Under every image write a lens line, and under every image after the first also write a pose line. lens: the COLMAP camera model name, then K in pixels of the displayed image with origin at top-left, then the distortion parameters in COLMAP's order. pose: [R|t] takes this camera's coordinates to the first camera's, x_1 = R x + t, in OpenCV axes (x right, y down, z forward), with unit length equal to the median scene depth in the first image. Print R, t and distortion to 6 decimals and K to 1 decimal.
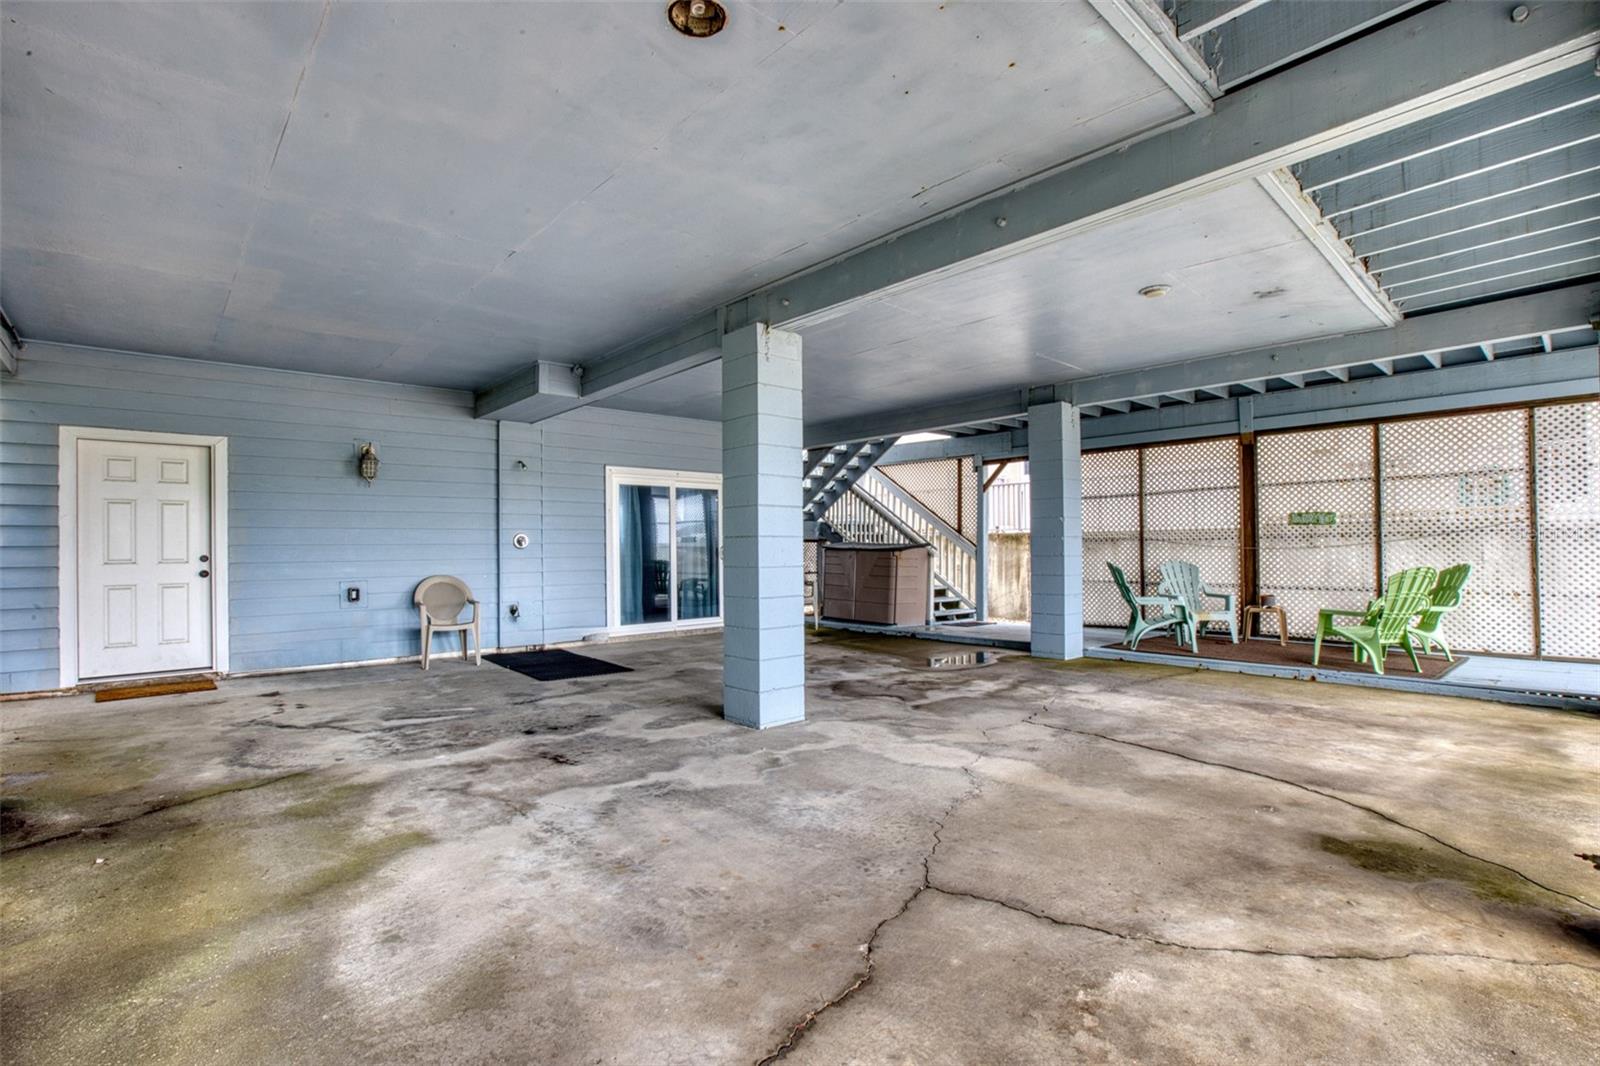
lens RADIAL K [[723.0, 0, 789.5], [0, 723.0, 542.3], [0, 0, 1]] dist [0.000673, -0.000104]
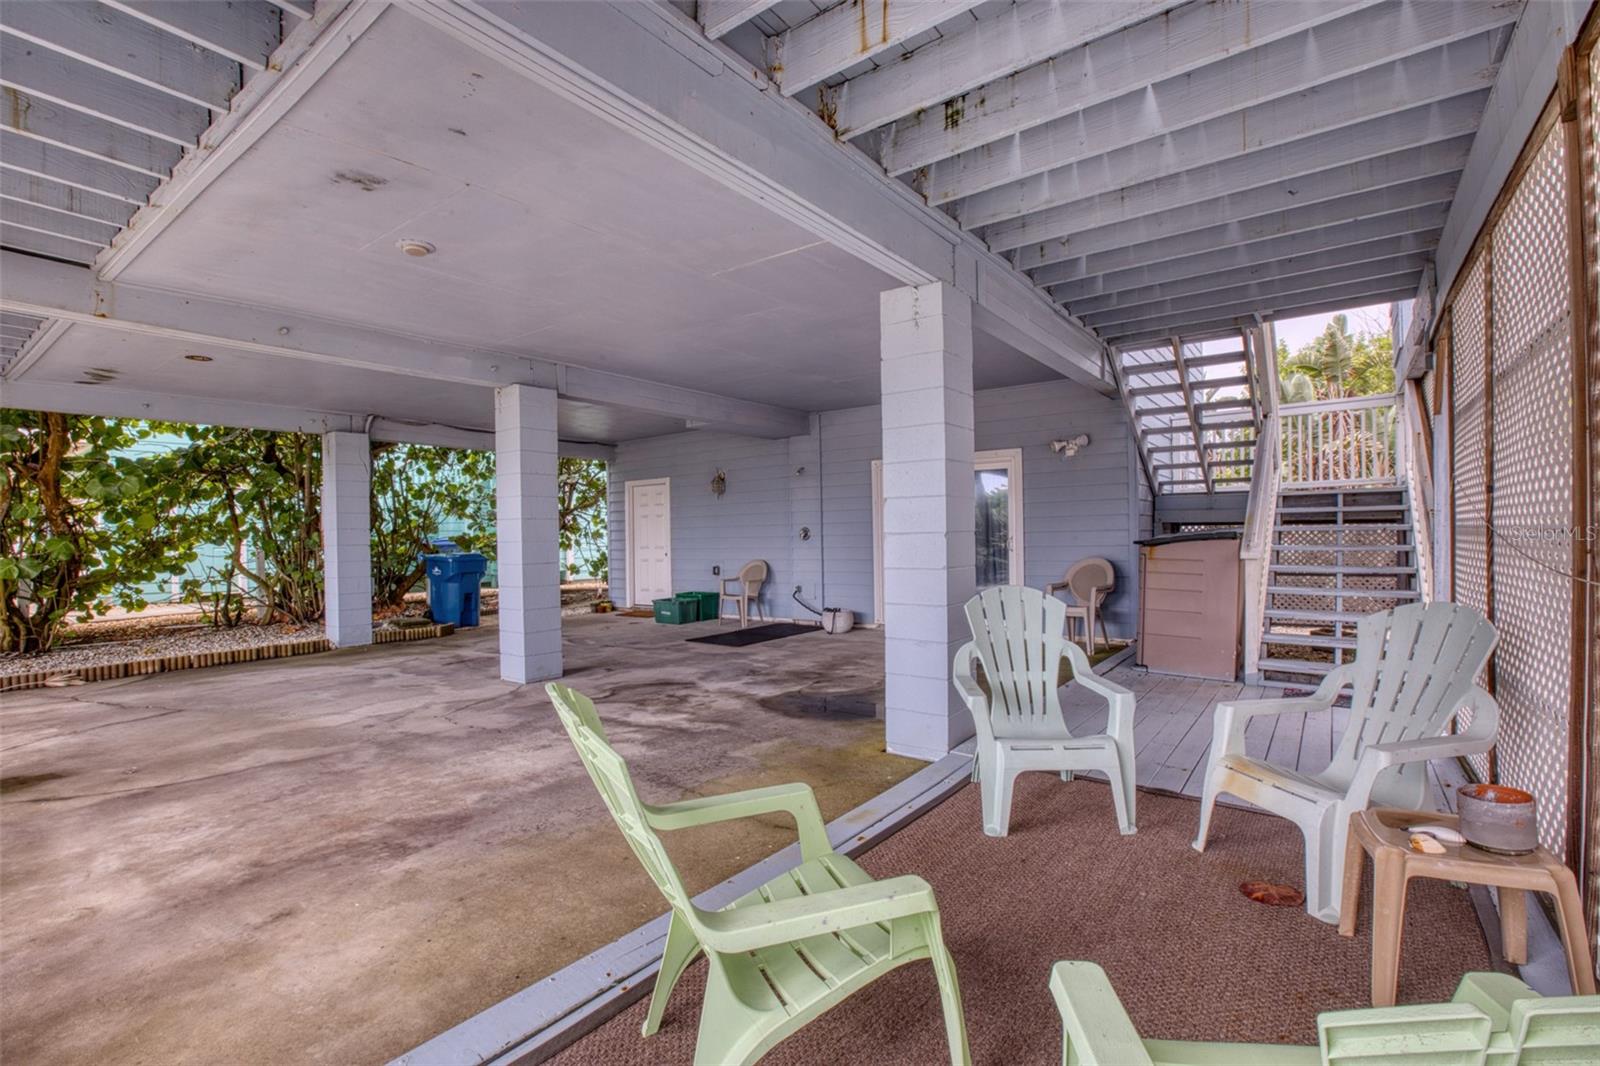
lens RADIAL K [[723.0, 0, 789.5], [0, 723.0, 542.3], [0, 0, 1]] dist [0.000673, -0.000104]
pose [[0.185466, 0.017079, -0.982502, 1.677289], [0.011806, 0.999738, 0.019607, -0.029439], [0.982580, -0.015235, 0.185216, 1.518483]]
